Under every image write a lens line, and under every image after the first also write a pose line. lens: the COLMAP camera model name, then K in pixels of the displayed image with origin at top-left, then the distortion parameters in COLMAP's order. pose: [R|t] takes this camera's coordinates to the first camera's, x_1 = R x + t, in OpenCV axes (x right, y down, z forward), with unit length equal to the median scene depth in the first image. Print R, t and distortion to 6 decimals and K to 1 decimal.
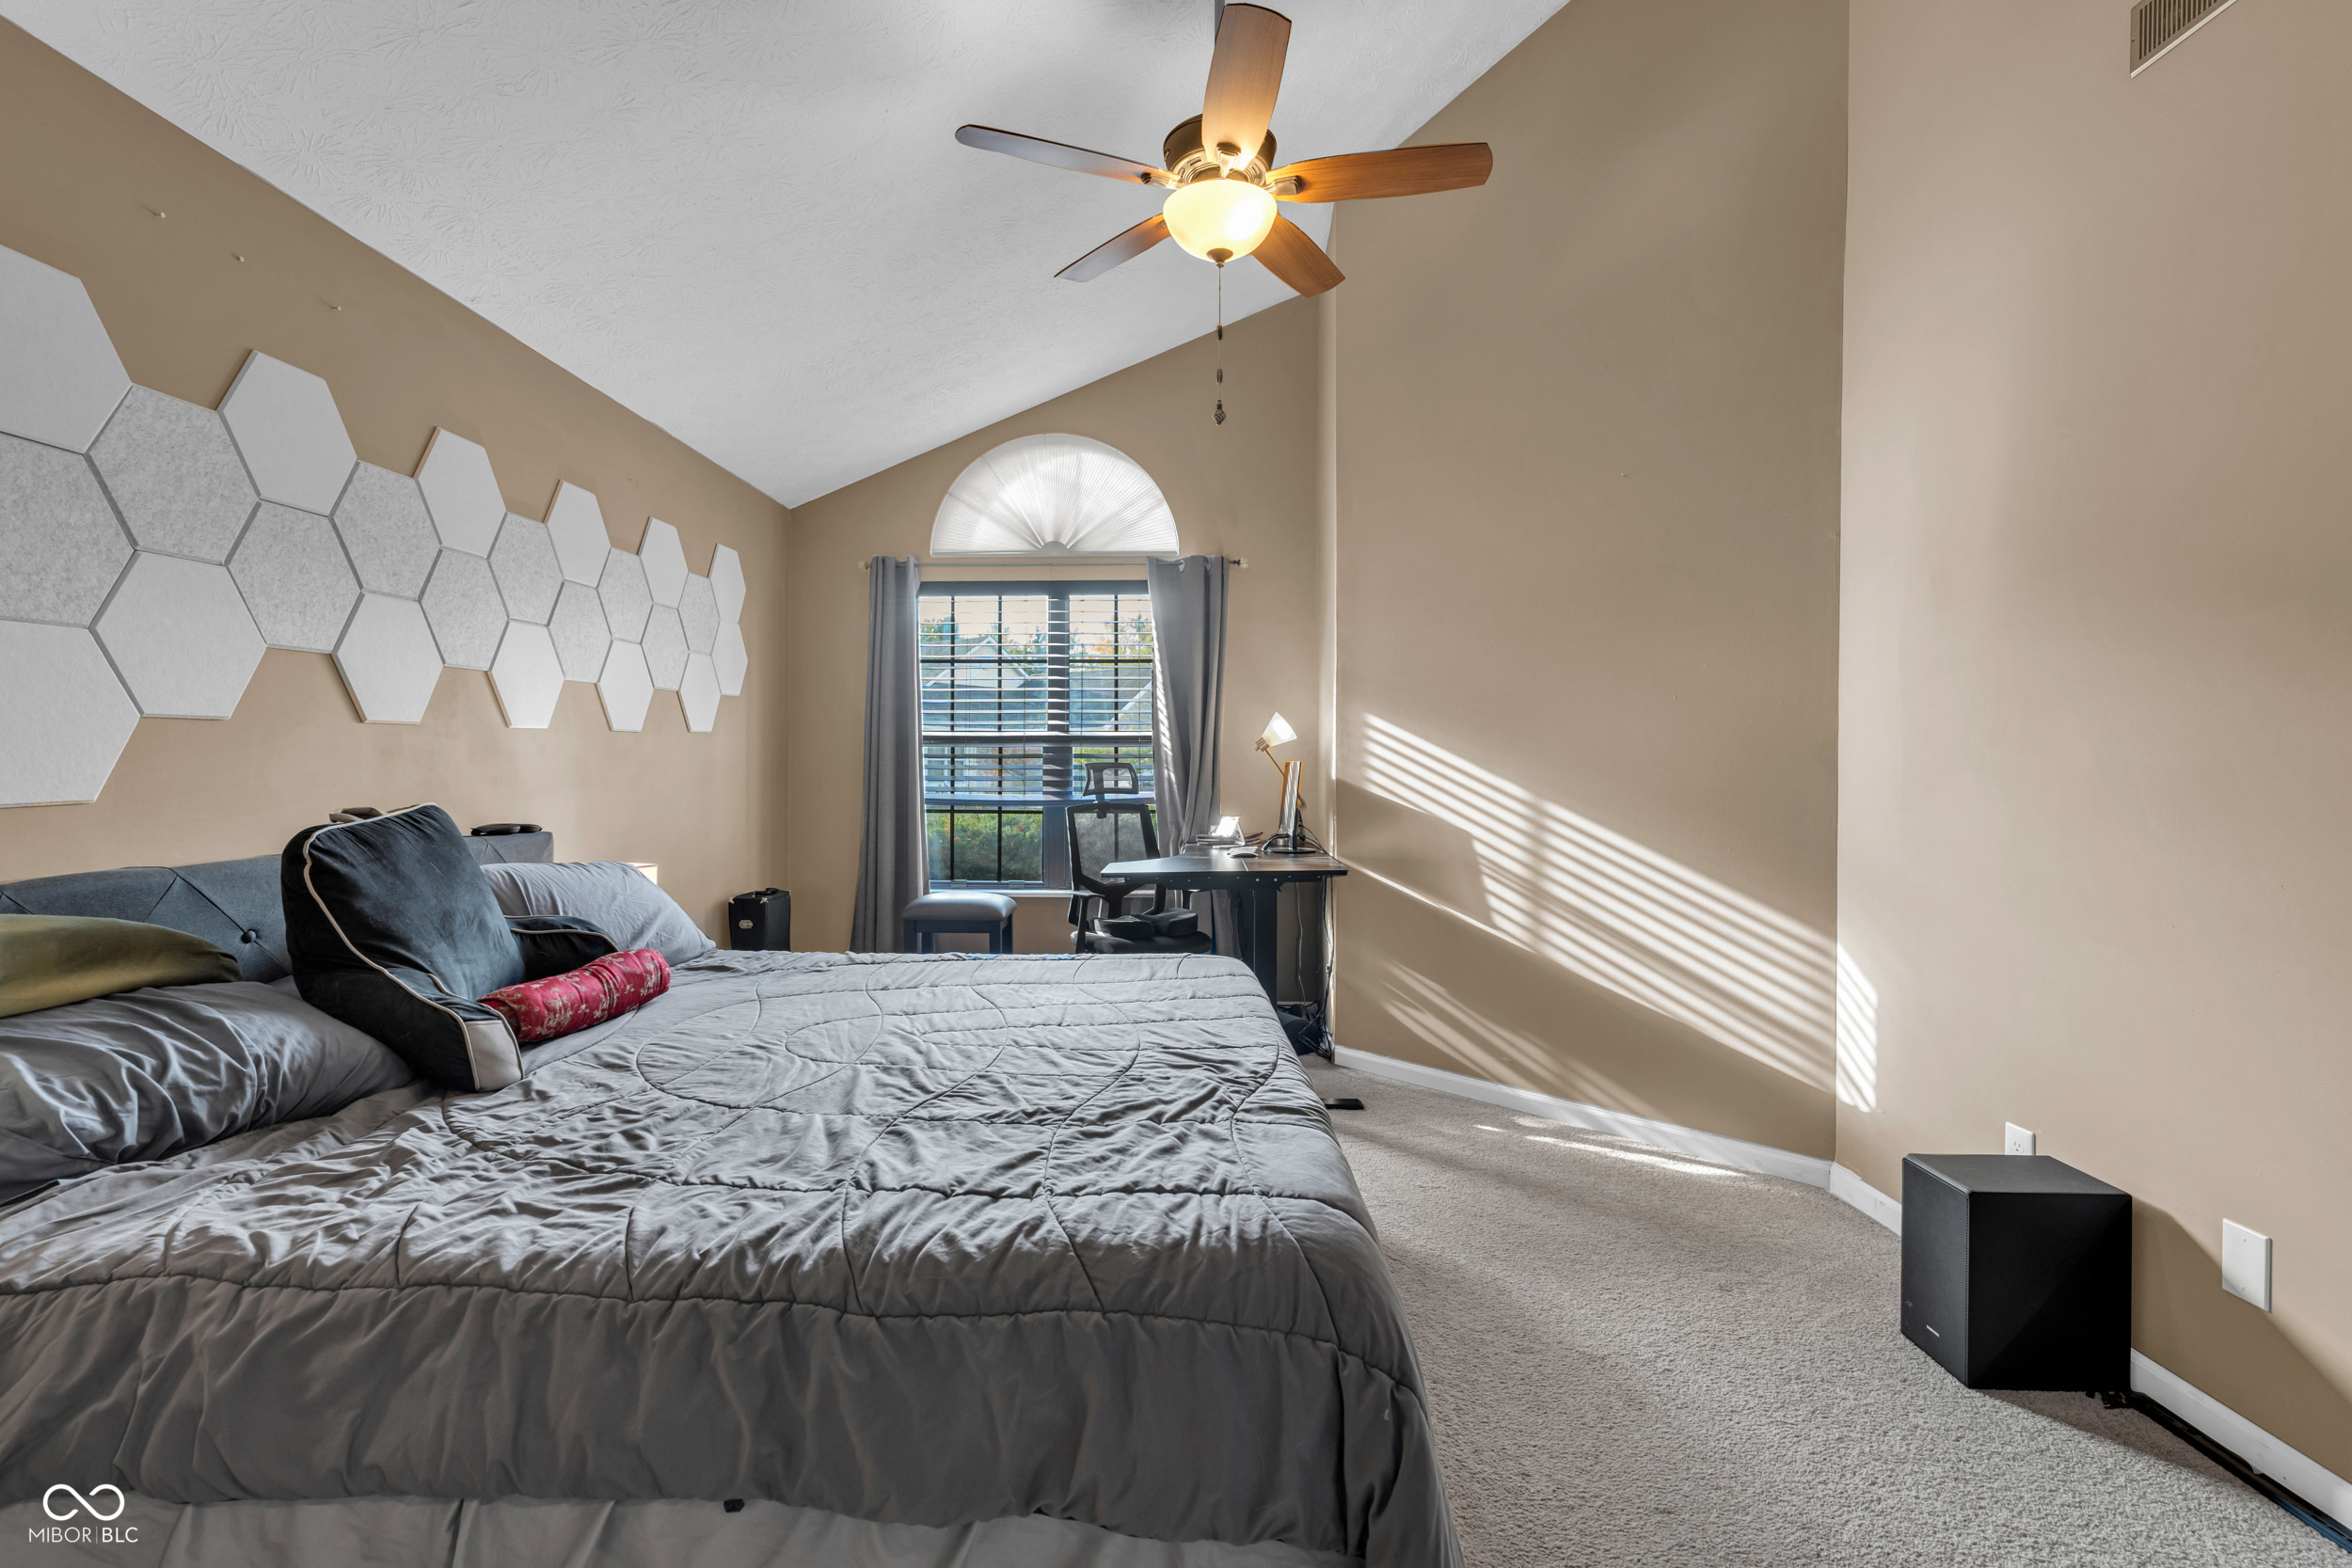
lens RADIAL K [[1065.0, 0, 1174.2], [0, 1065.0, 779.2], [0, 0, 1]] dist [-0.000636, 0.000683]
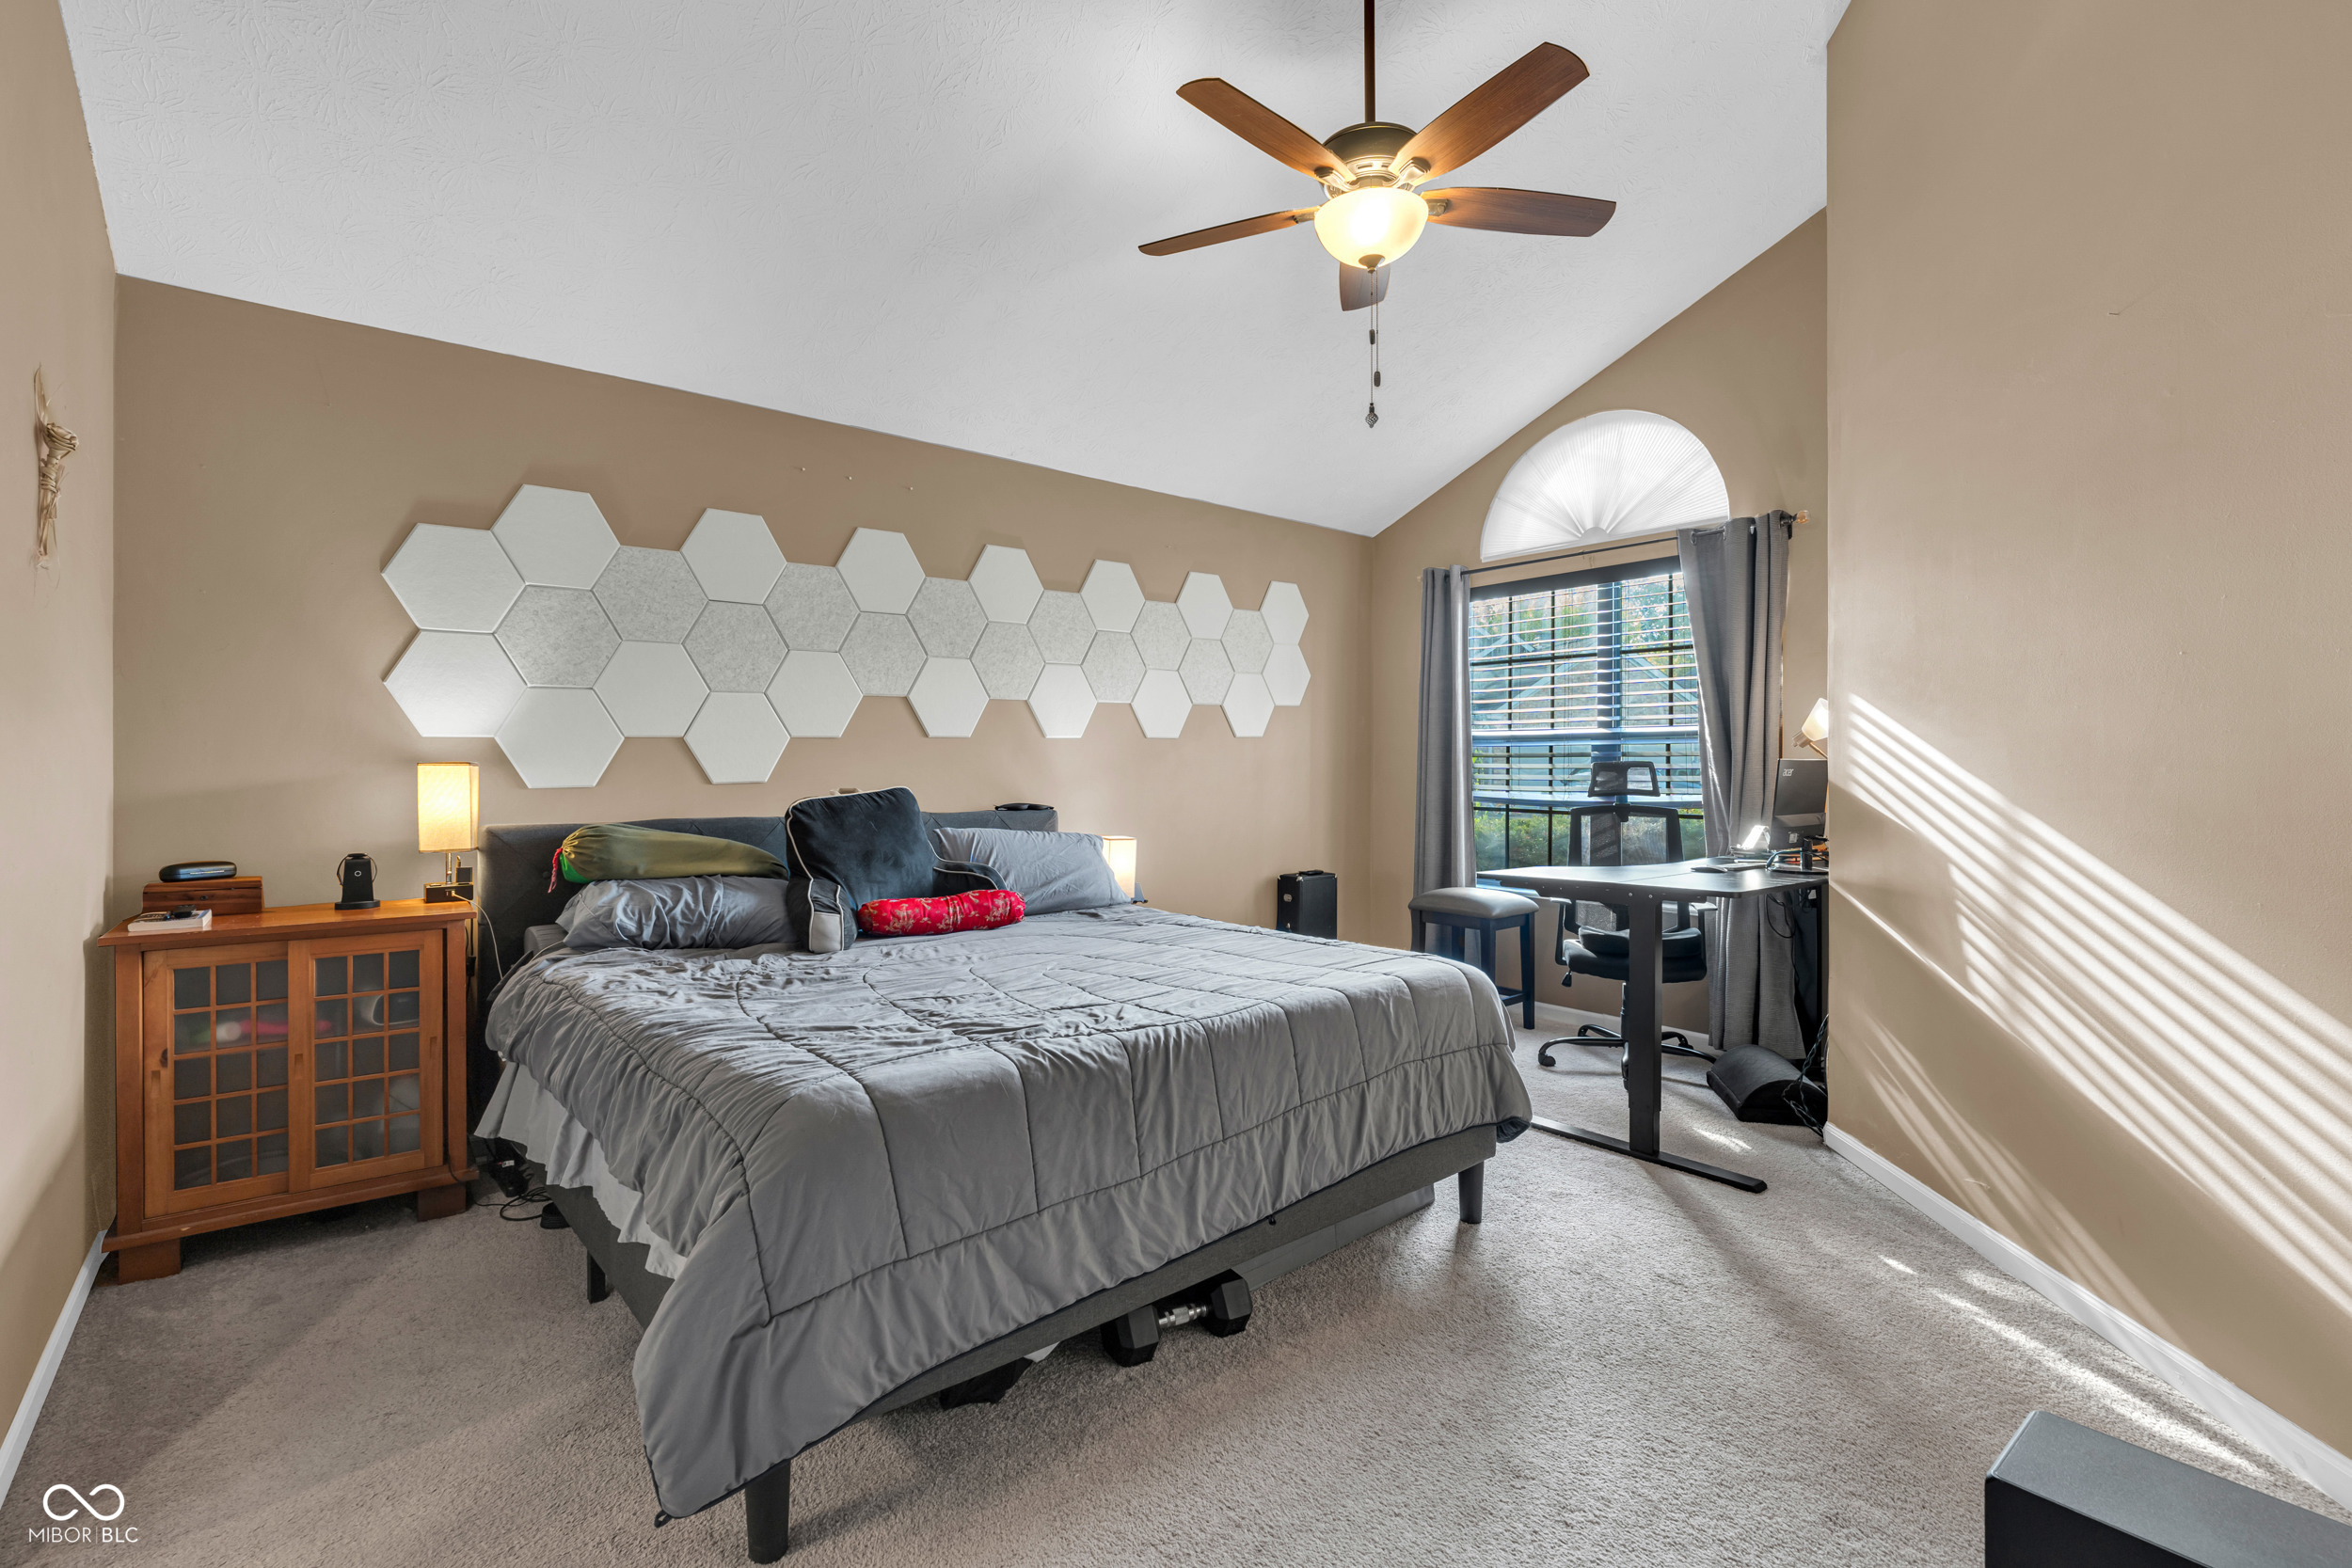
lens RADIAL K [[1077.2, 0, 1174.8], [0, 1077.2, 751.8], [0, 0, 1]] dist [-0.001314, 0.016773]
pose [[0.663425, -0.012087, -0.748145, 0.478417], [-0.009514, 0.999652, -0.024587, 0.003726], [0.748182, 0.023430, 0.663079, 0.128375]]
